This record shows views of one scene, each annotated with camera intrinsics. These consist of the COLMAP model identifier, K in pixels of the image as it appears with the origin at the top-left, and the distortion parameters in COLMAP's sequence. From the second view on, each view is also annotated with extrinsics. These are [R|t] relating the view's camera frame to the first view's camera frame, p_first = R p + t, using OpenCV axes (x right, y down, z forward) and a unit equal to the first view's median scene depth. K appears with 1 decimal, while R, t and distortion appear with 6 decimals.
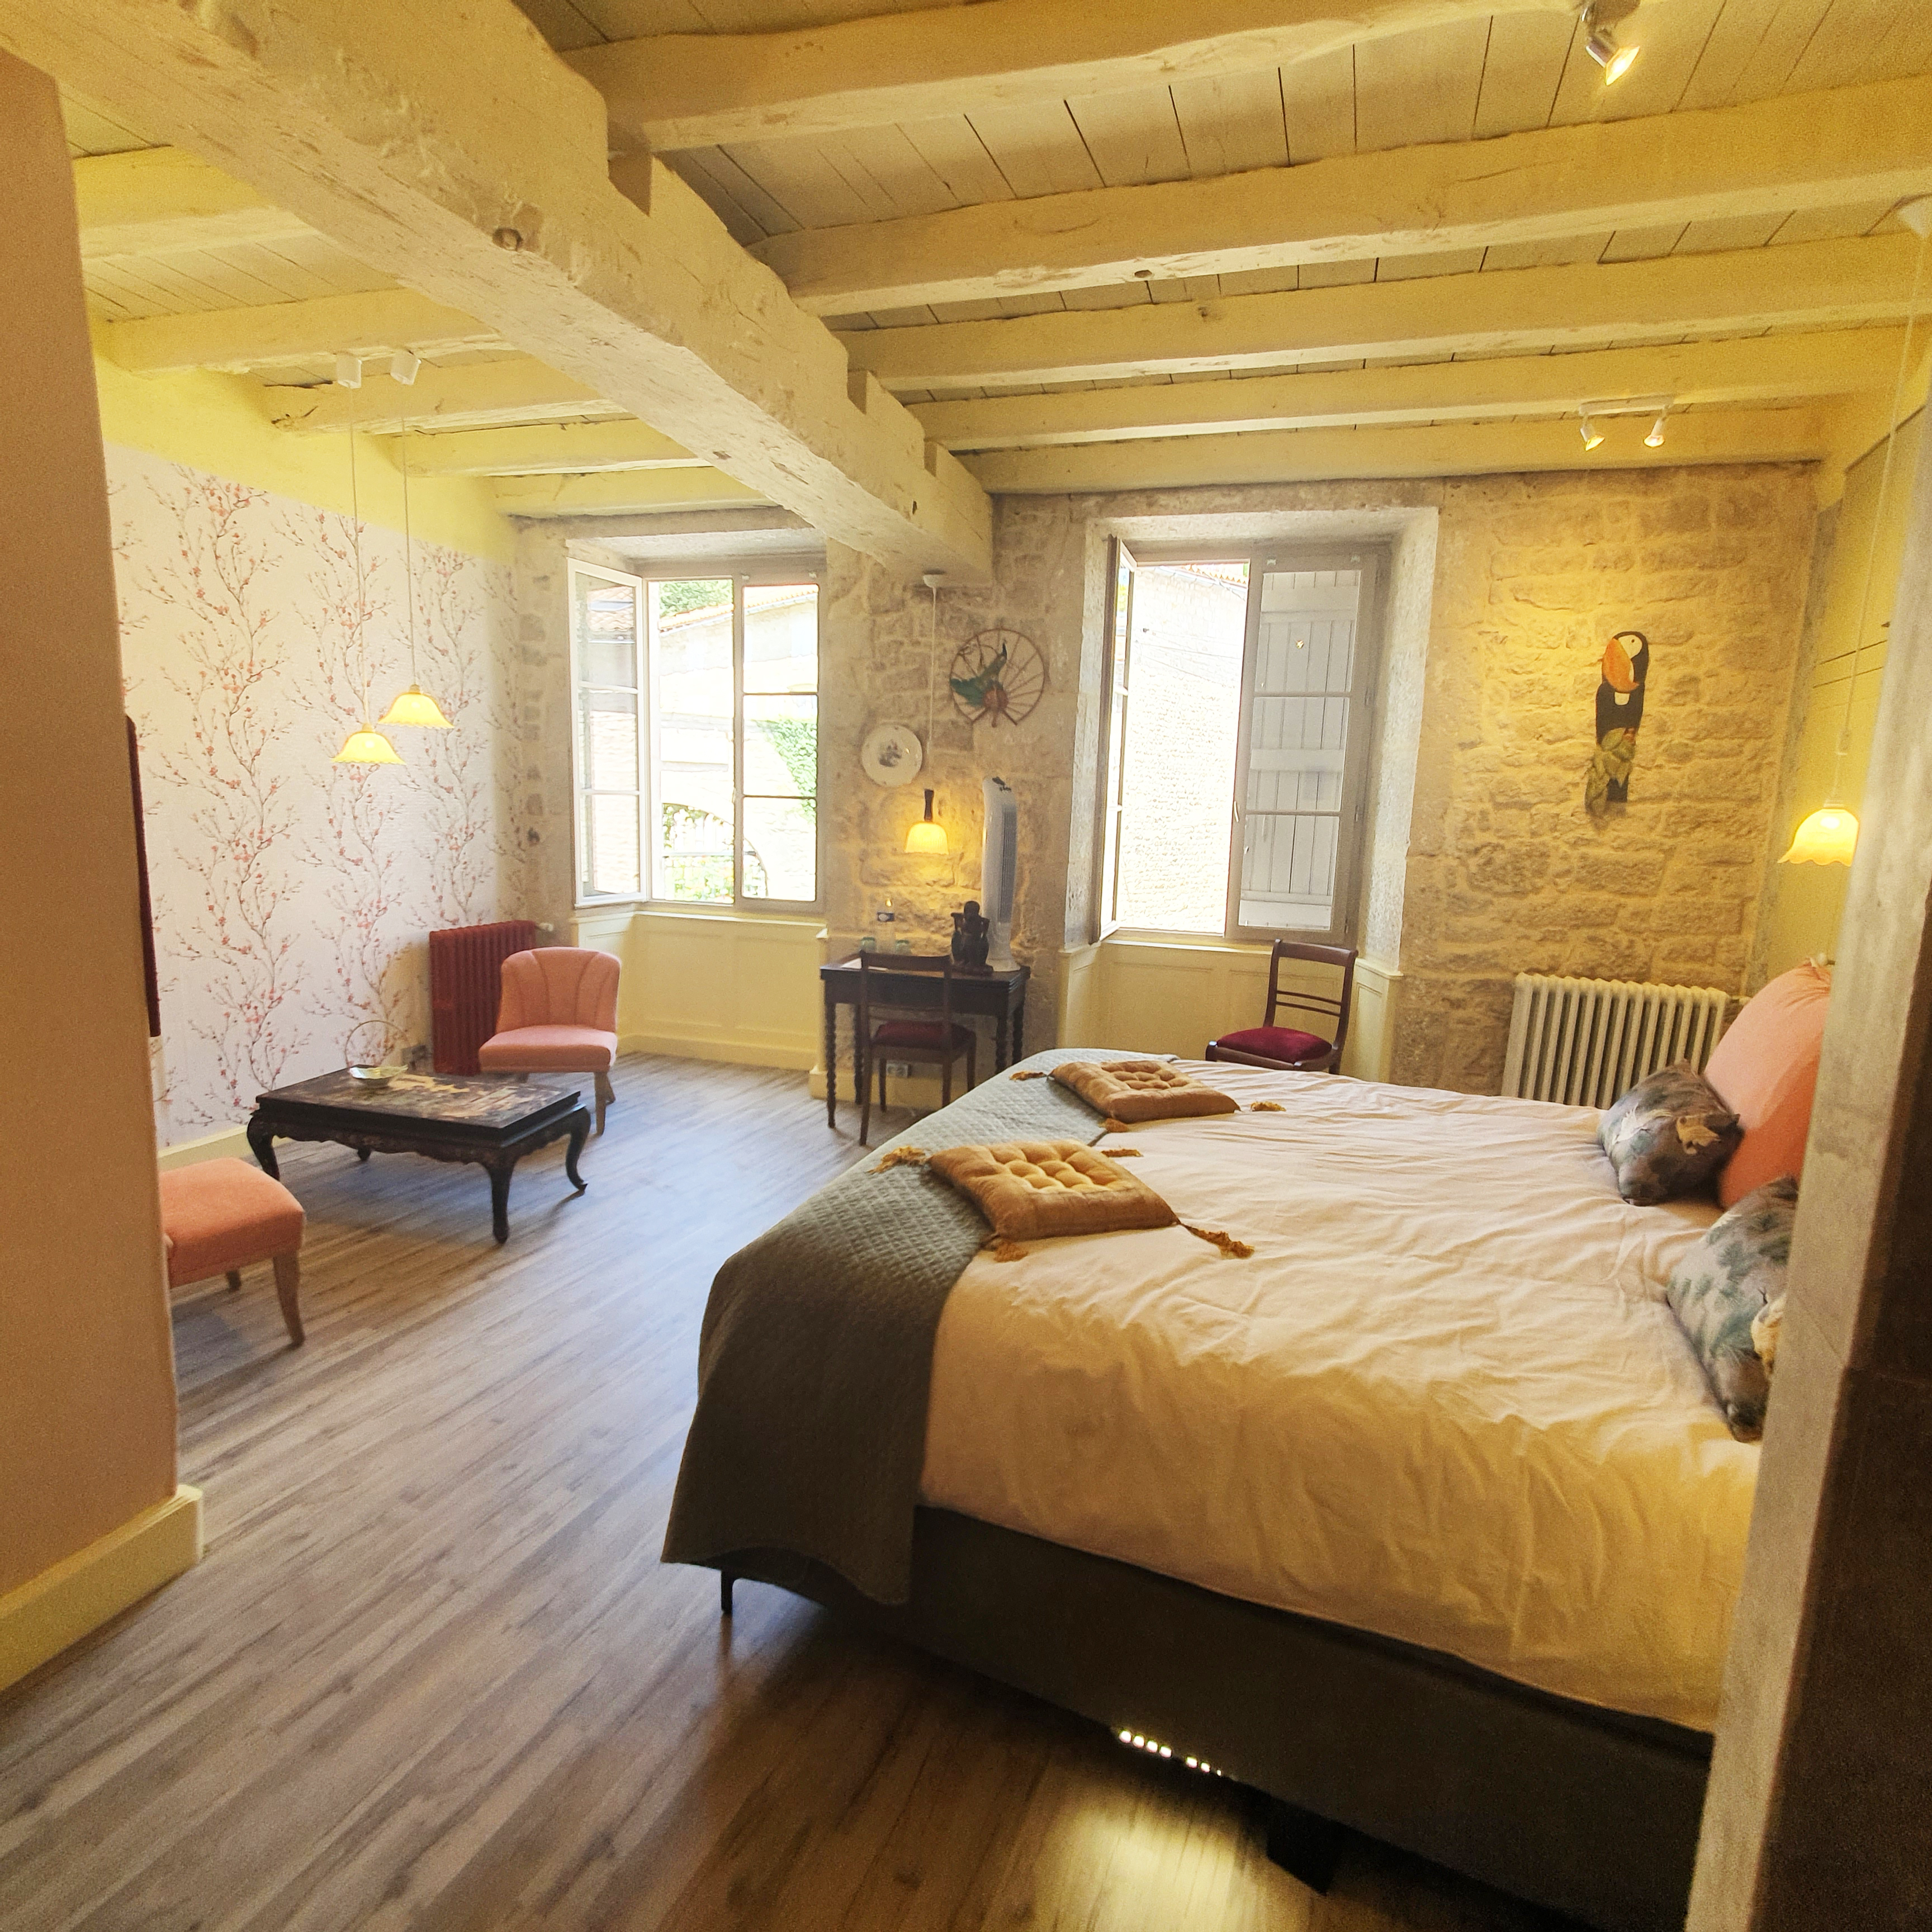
lens RADIAL K [[1014.7, 0, 931.4], [0, 1014.7, 949.2], [0, 0, 1]] dist [0.007383, -0.000770]
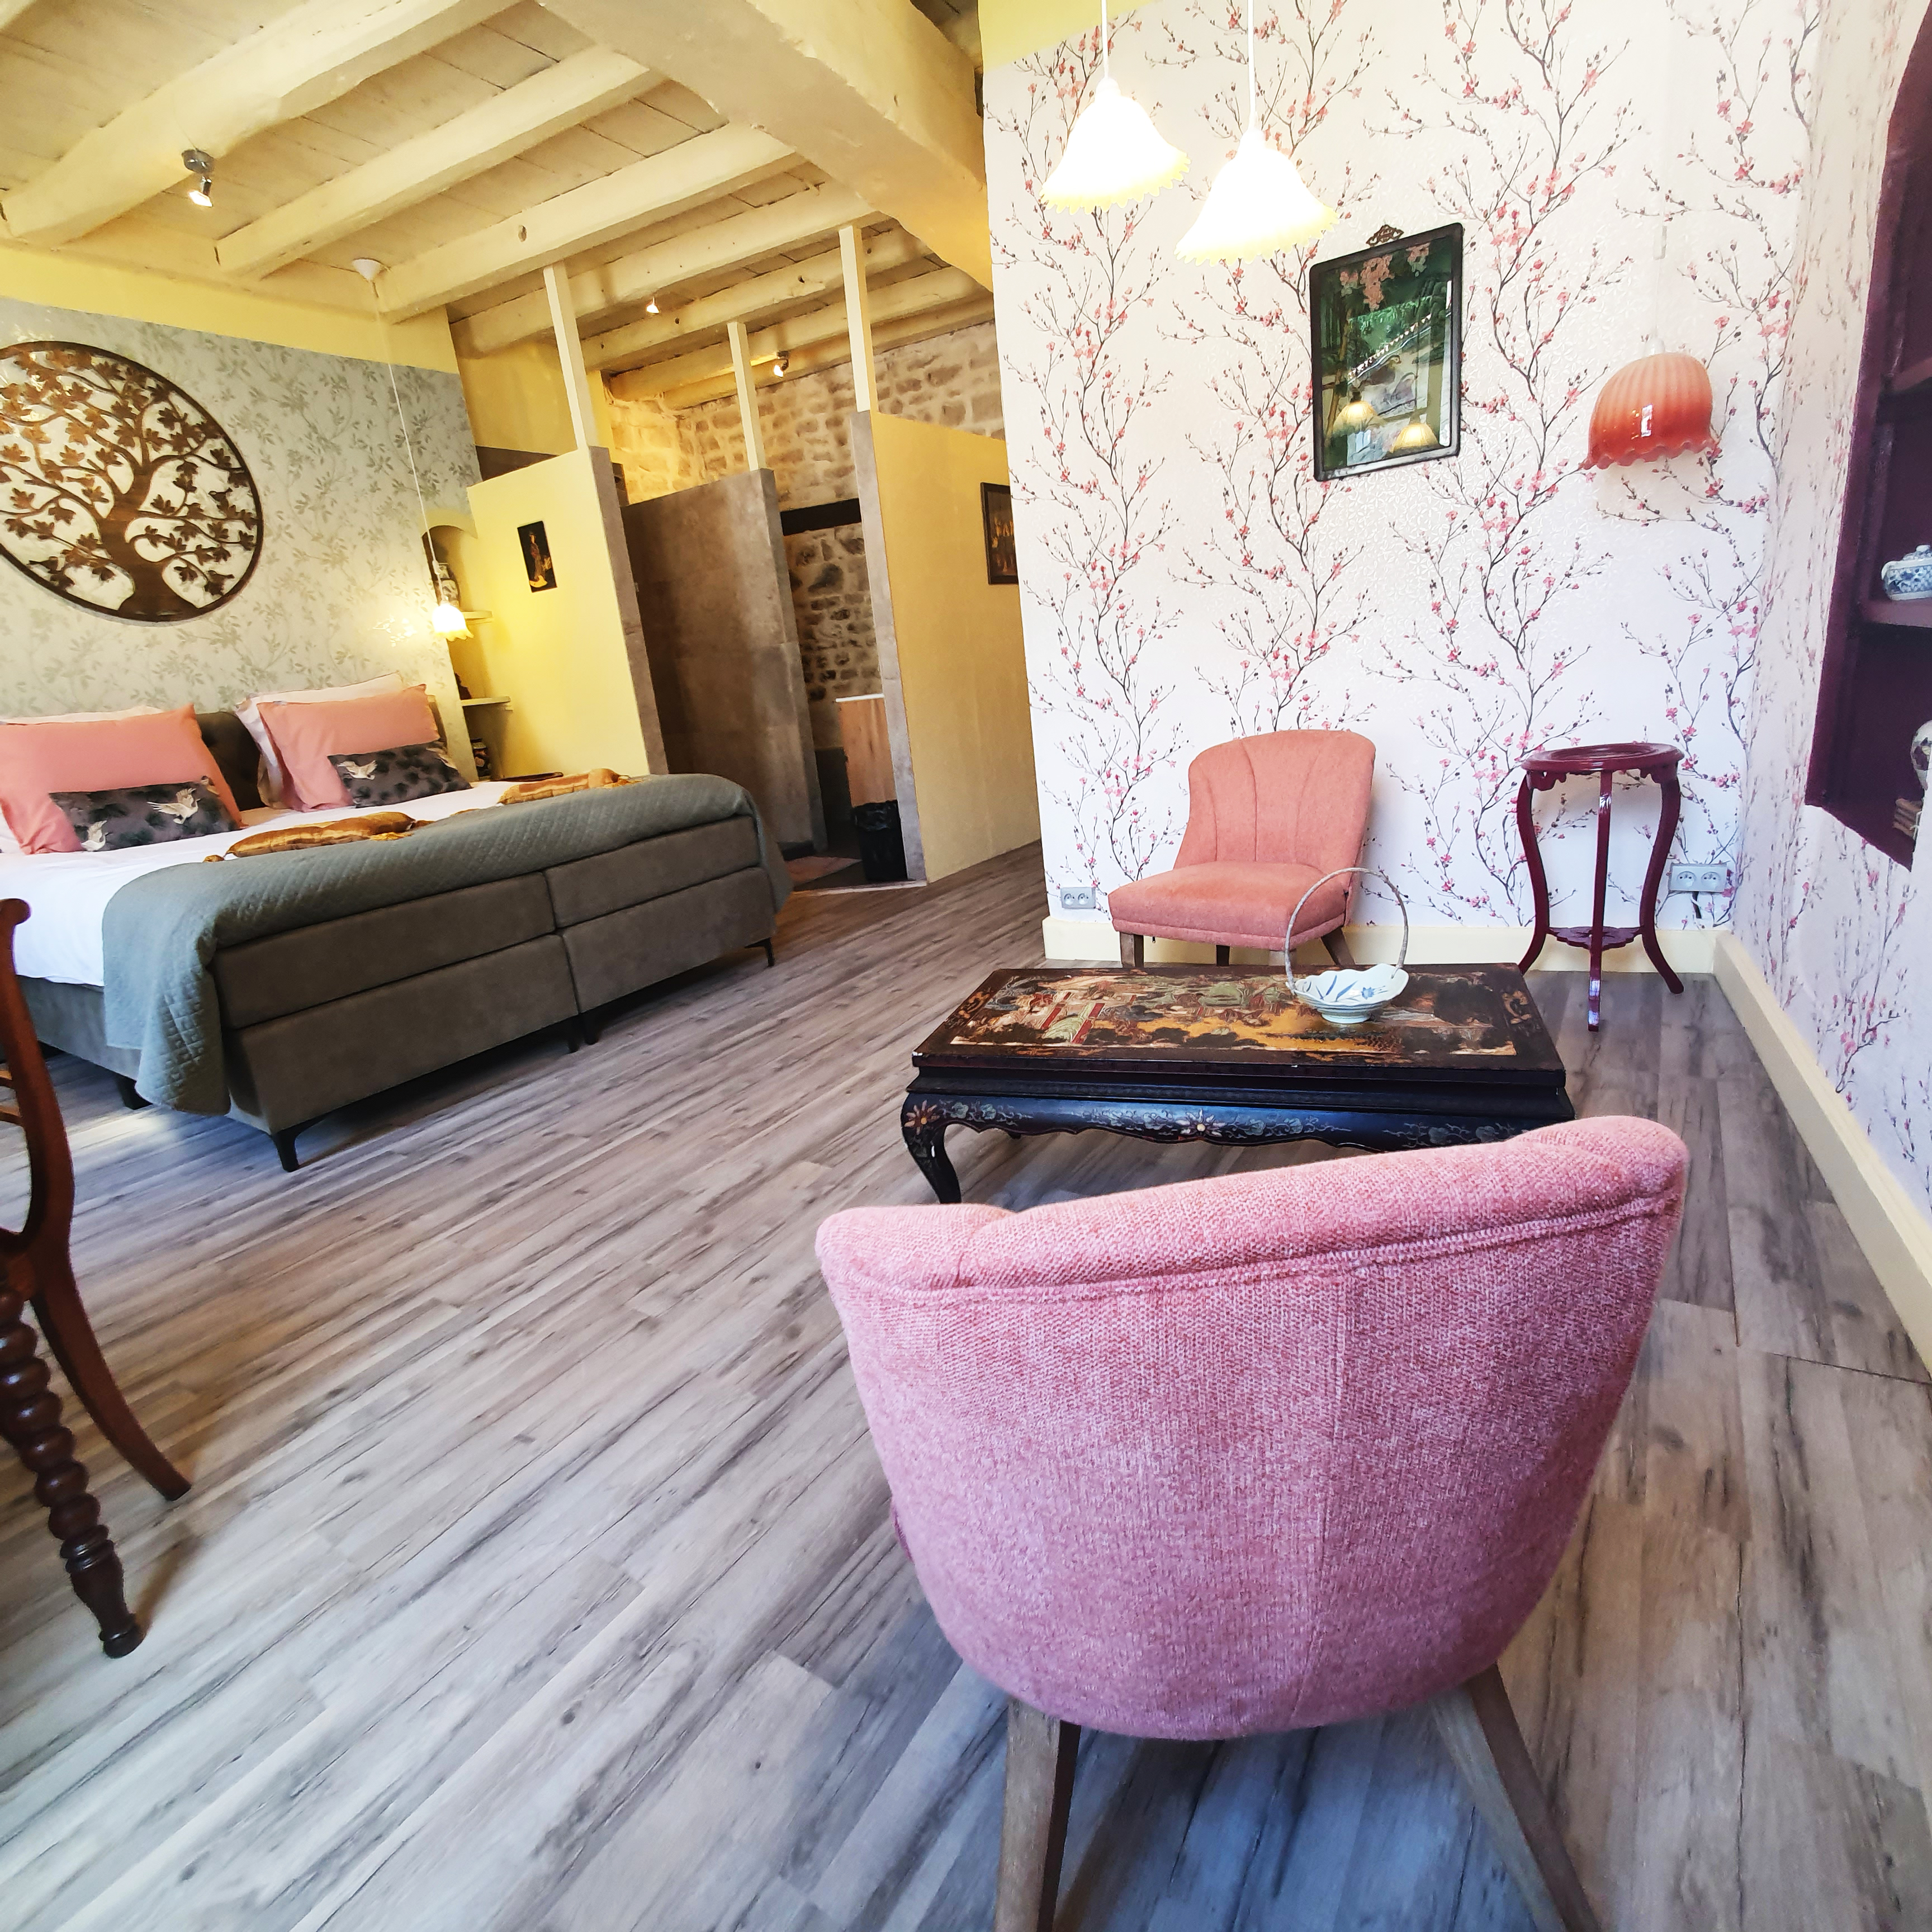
lens RADIAL K [[1014.7, 0, 929.3], [0, 1014.7, 948.5], [0, 0, 1]] dist [0.007383, -0.000770]
pose [[-0.984865, 0.035233, 0.169704, -0.406610], [0.102893, 0.906773, 0.408872, -0.087796], [-0.139477, 0.420145, -0.896674, 1.308574]]
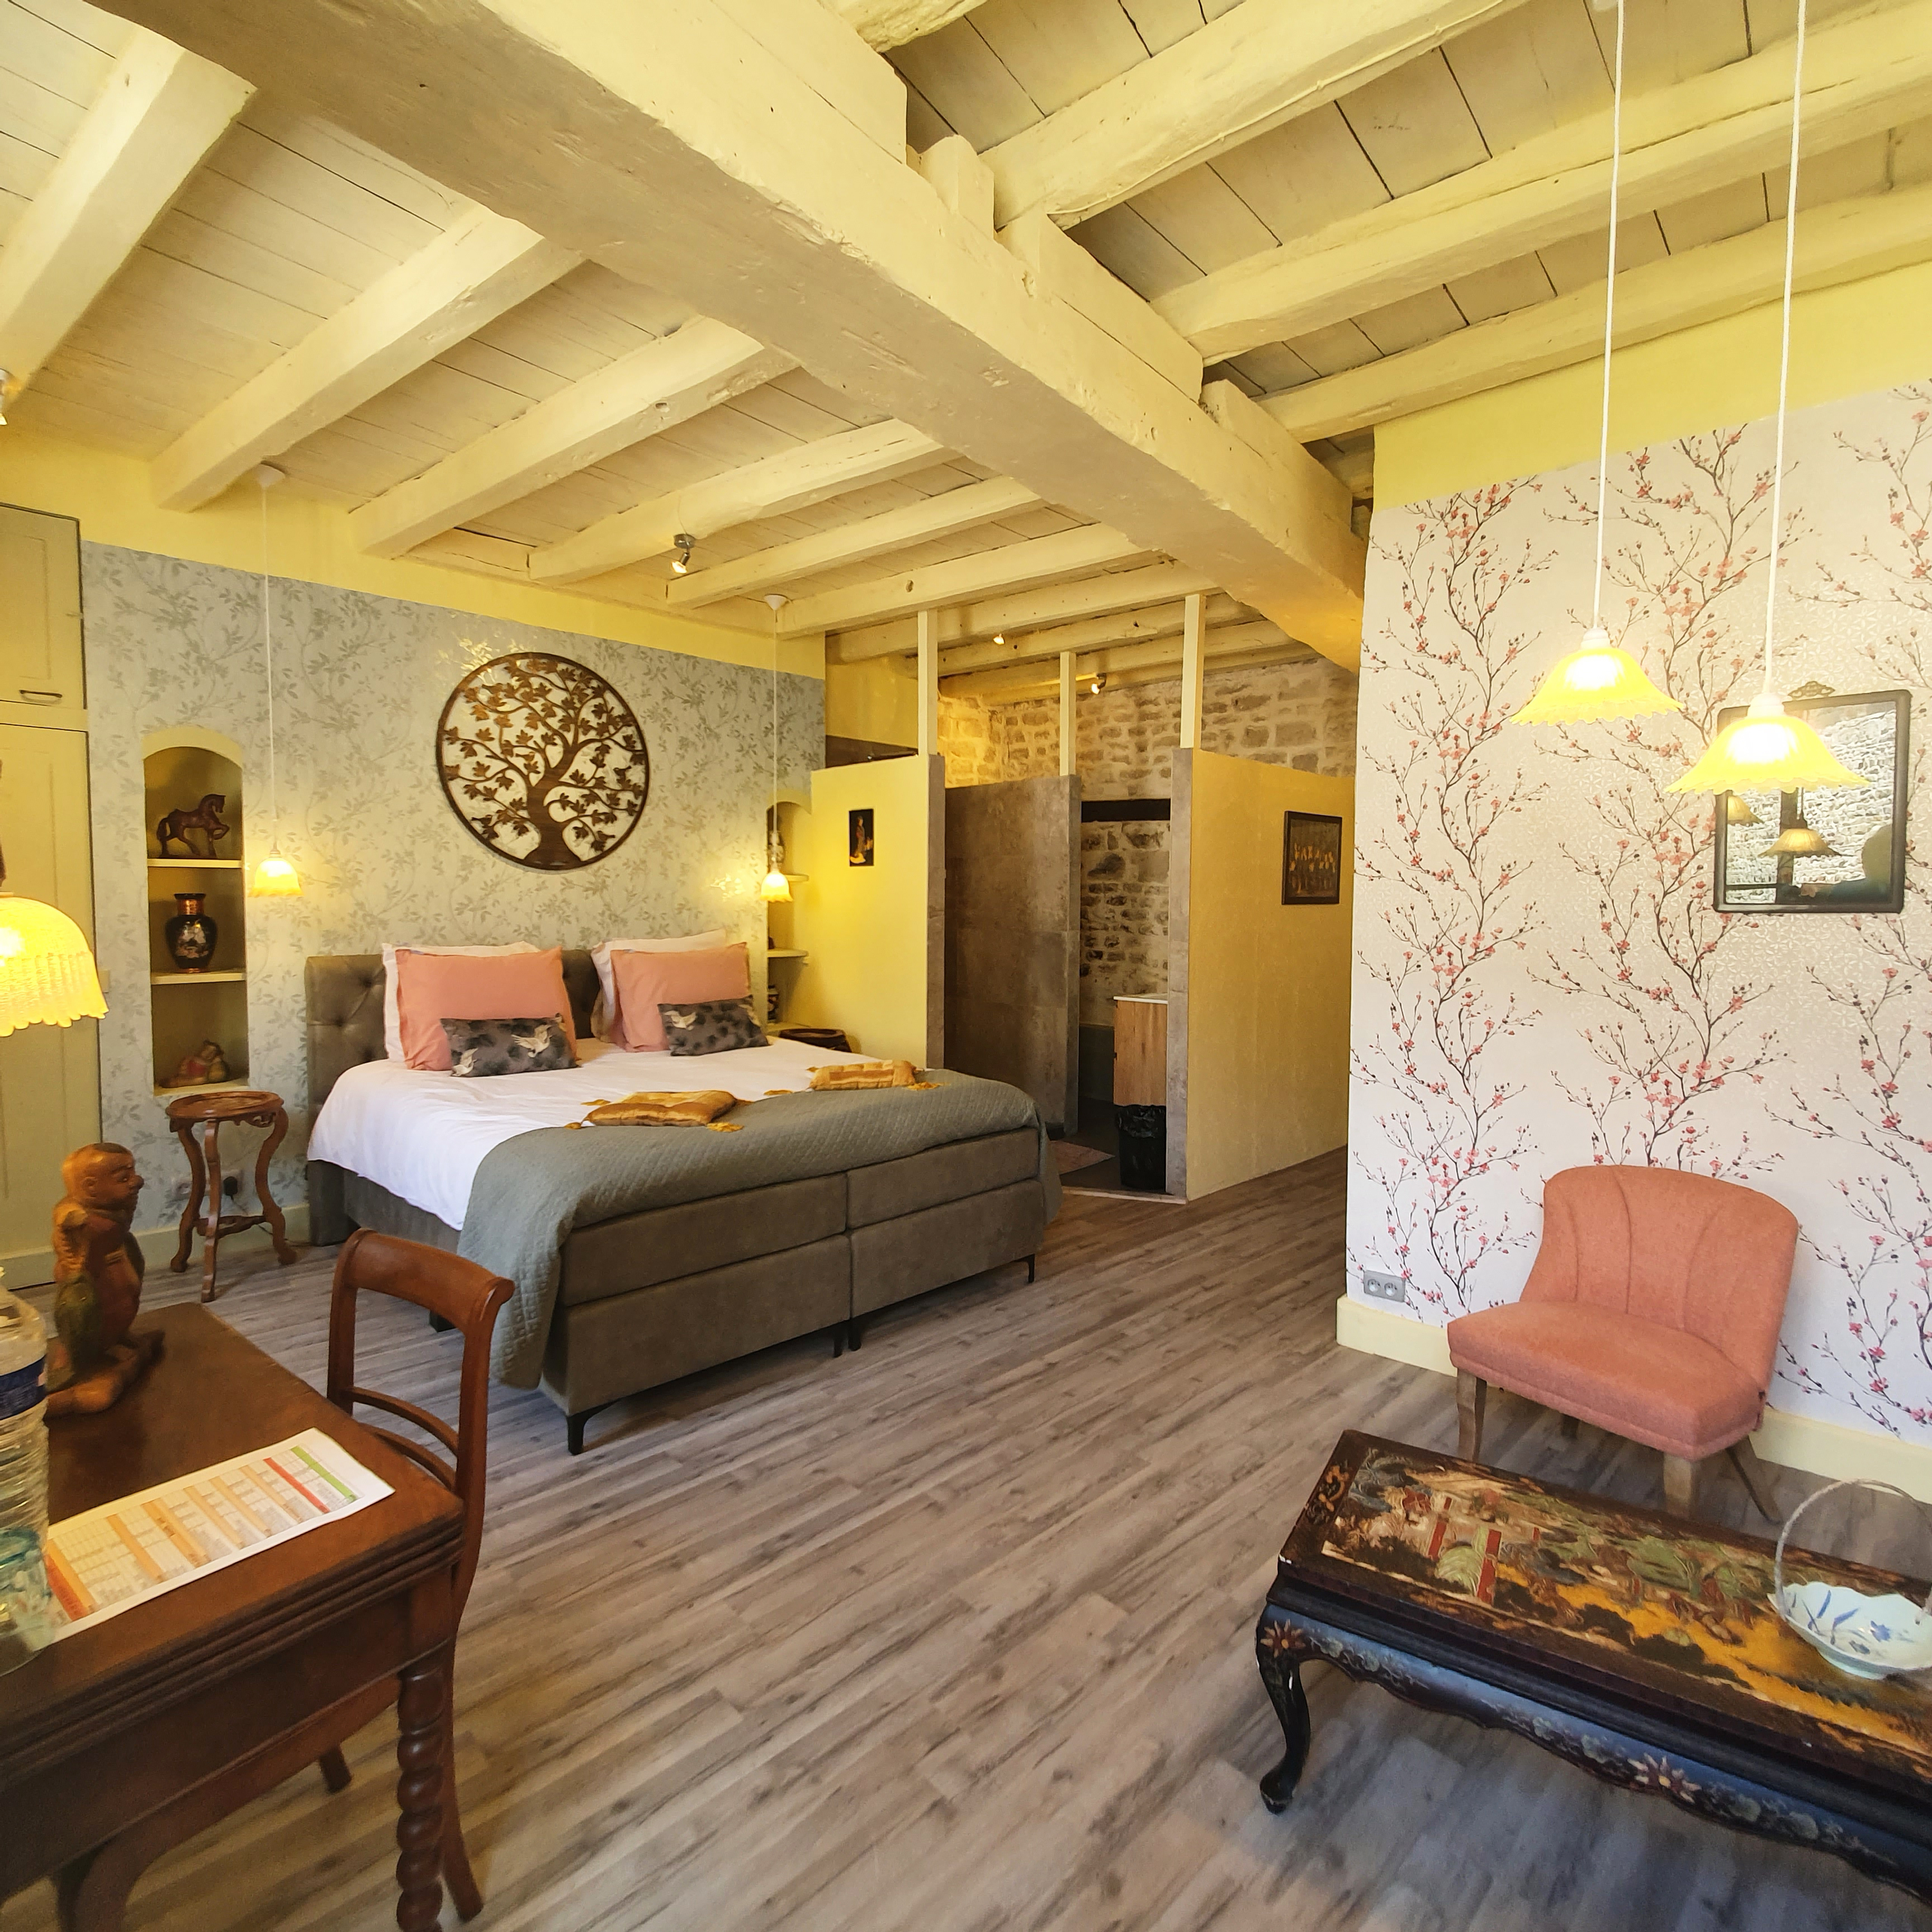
lens RADIAL K [[1014.7, 0, 932.4], [0, 1014.7, 952.2], [0, 0, 1]] dist [0.007383, -0.000770]
pose [[-0.932382, -0.055133, 0.357245, -0.326814], [0.017566, 0.980221, 0.197123, -0.177809], [-0.361047, 0.190069, -0.912972, 1.299915]]
